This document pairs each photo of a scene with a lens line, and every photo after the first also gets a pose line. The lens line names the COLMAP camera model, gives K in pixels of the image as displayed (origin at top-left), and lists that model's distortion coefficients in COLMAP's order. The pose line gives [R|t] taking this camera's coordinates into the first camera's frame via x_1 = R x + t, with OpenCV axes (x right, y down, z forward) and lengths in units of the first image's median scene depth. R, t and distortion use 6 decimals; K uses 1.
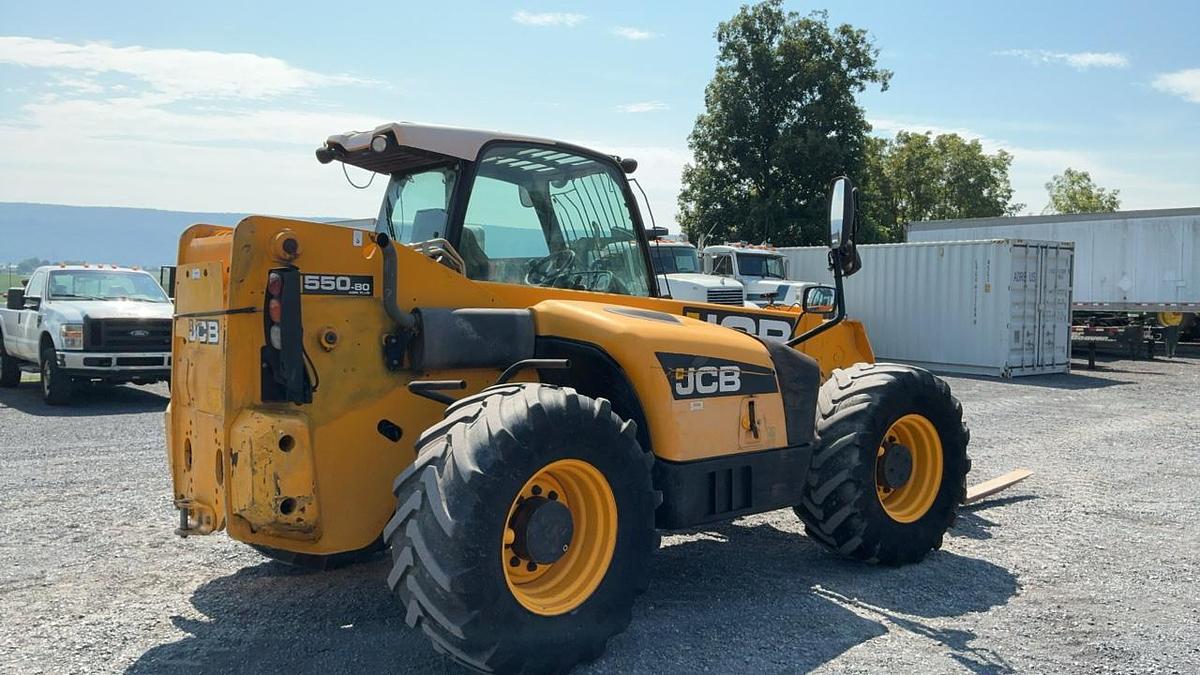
lens RADIAL K [[953.0, 0, 600.0], [0, 953.0, 337.5], [0, 0, 1]] dist [0.073626, -0.127697]
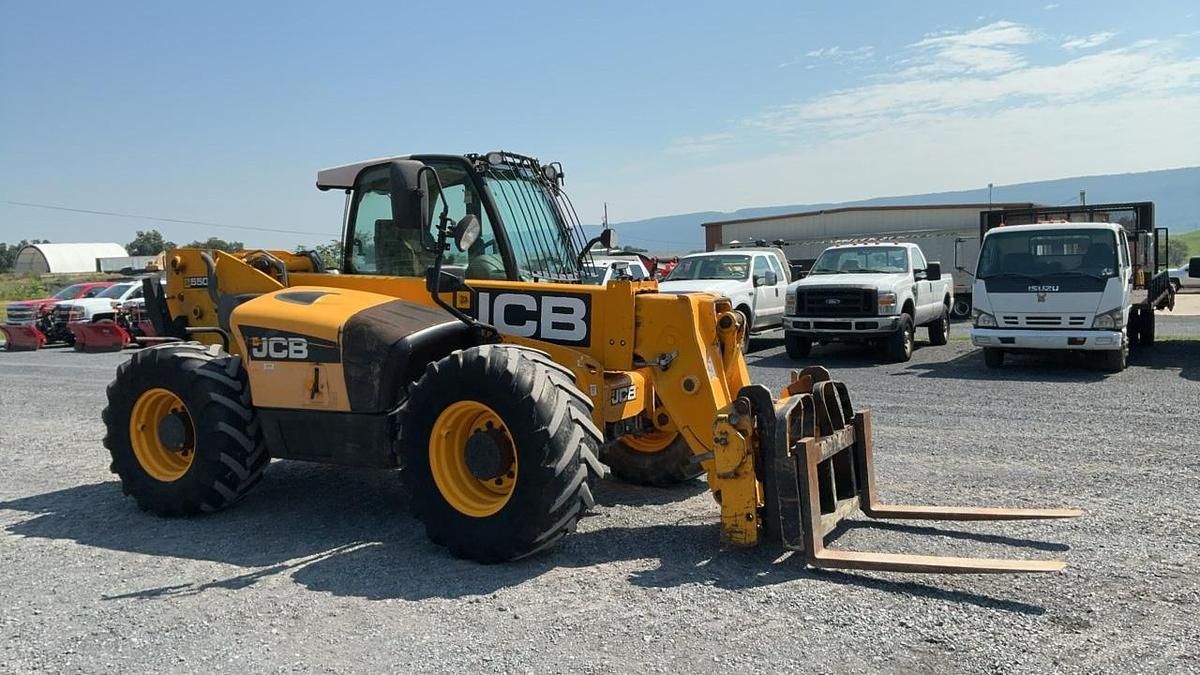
lens RADIAL K [[946.7, 0, 603.6], [0, 946.7, 341.2], [0, 0, 1]] dist [0.114580, -0.223587]
pose [[0.330940, 0.041745, -0.942728, 1.430253], [0.000037, 0.999020, 0.044250, -0.020673], [0.943652, -0.014679, 0.330614, 0.956155]]
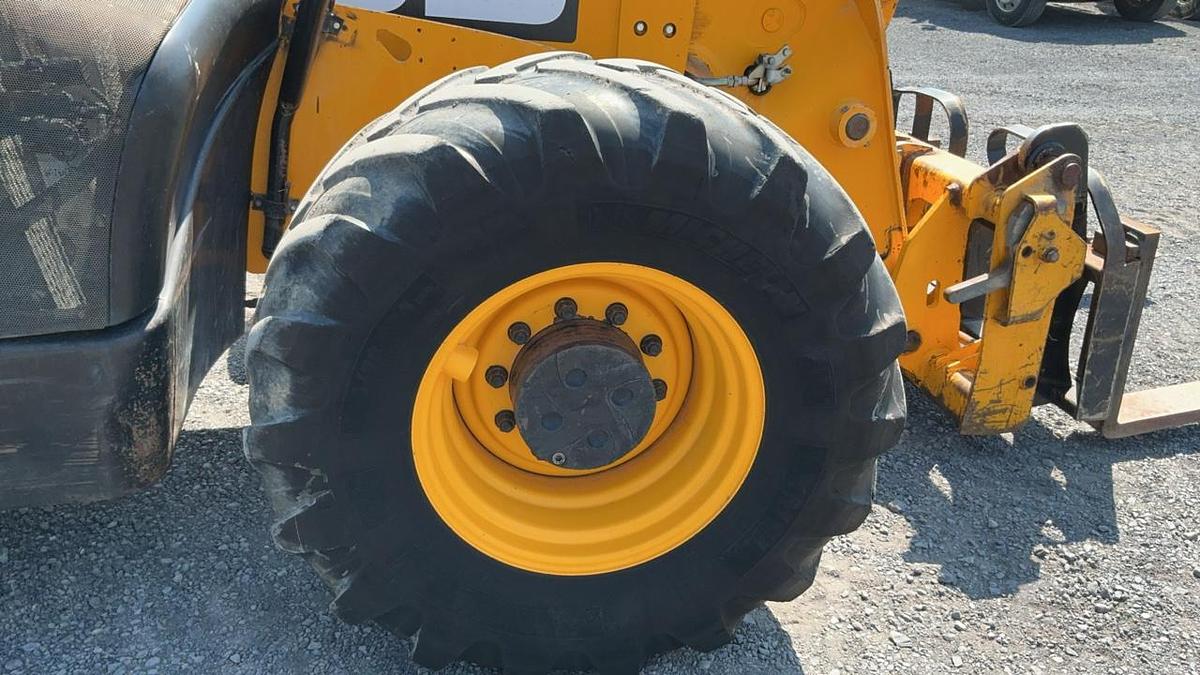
lens RADIAL K [[945.7, 0, 600.0], [0, 945.7, 337.5], [0, 0, 1]] dist [0.079360, -0.122758]
pose [[0.889432, 0.206651, -0.407685, 0.514625], [-0.039400, 0.923300, 0.382053, -0.006482], [0.455367, -0.323748, 0.829354, 0.889490]]
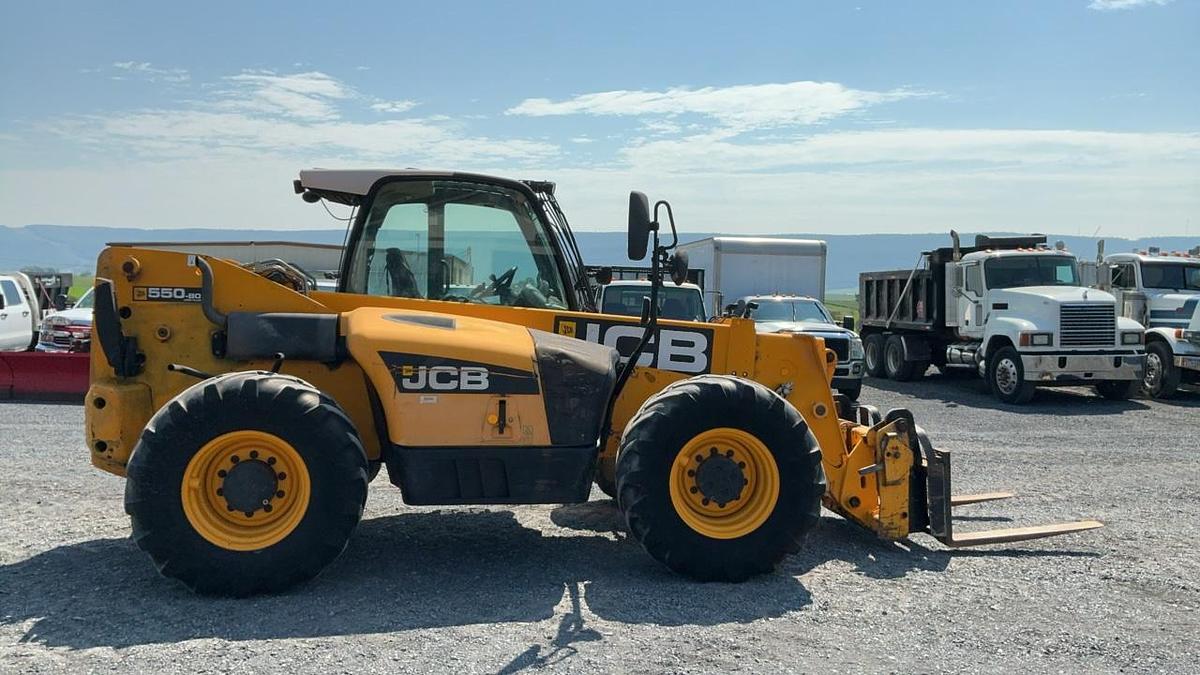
lens RADIAL K [[946.7, 0, 603.6], [0, 946.7, 341.2], [0, 0, 1]] dist [0.114580, -0.223587]
pose [[0.848767, 0.024417, -0.528203, 0.847344], [-0.031215, 0.999505, -0.003956, -0.000854], [0.527844, 0.019846, 0.849109, 0.129296]]
